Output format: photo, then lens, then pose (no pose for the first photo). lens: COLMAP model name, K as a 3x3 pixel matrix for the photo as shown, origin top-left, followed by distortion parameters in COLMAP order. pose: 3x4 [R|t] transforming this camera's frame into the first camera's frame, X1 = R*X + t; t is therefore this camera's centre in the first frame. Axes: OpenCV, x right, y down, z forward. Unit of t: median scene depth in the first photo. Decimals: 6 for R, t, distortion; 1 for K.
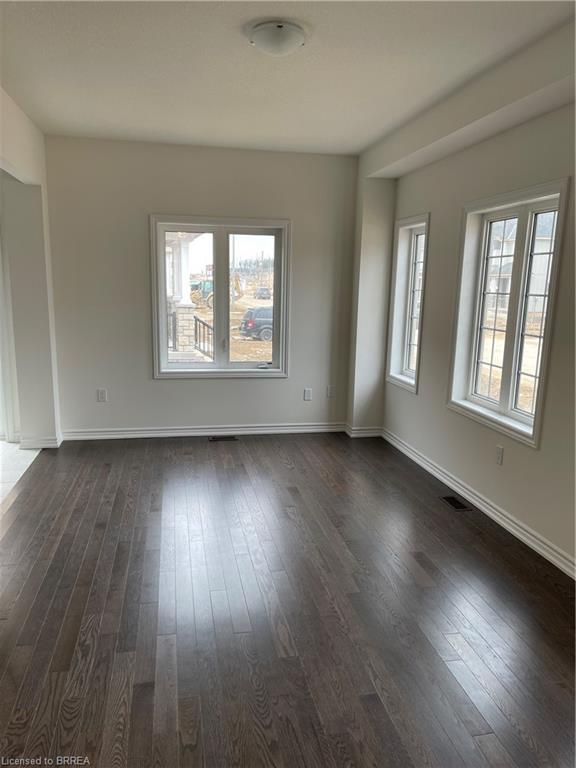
lens RADIAL K [[574.5, 0, 288.1], [0, 574.5, 384.5], [0, 0, 1]] dist [-0.008549, -0.000472]
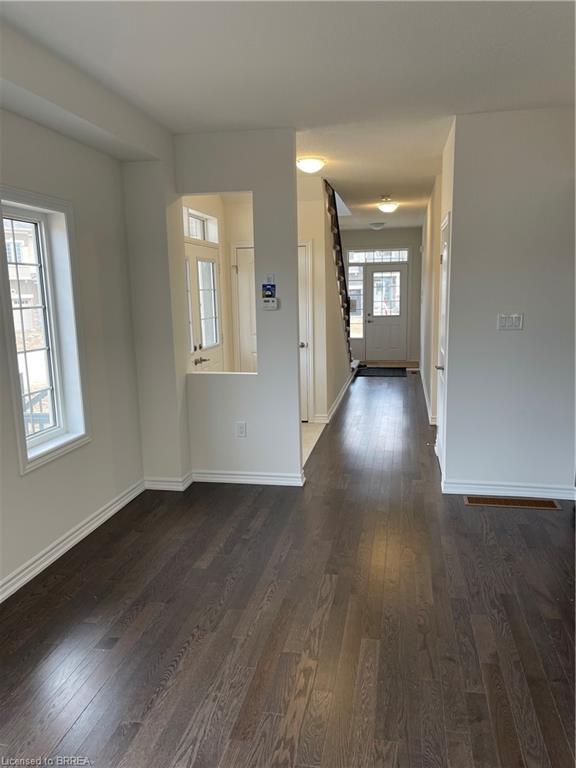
lens RADIAL K [[574.5, 0, 288.5], [0, 574.5, 386.2], [0, 0, 1]] dist [-0.008549, -0.000472]
pose [[-0.924178, -0.052123, 0.378388, -0.311719], [0.081046, 0.941329, 0.327616, -0.294622], [-0.373264, 0.333442, -0.865731, 1.622282]]
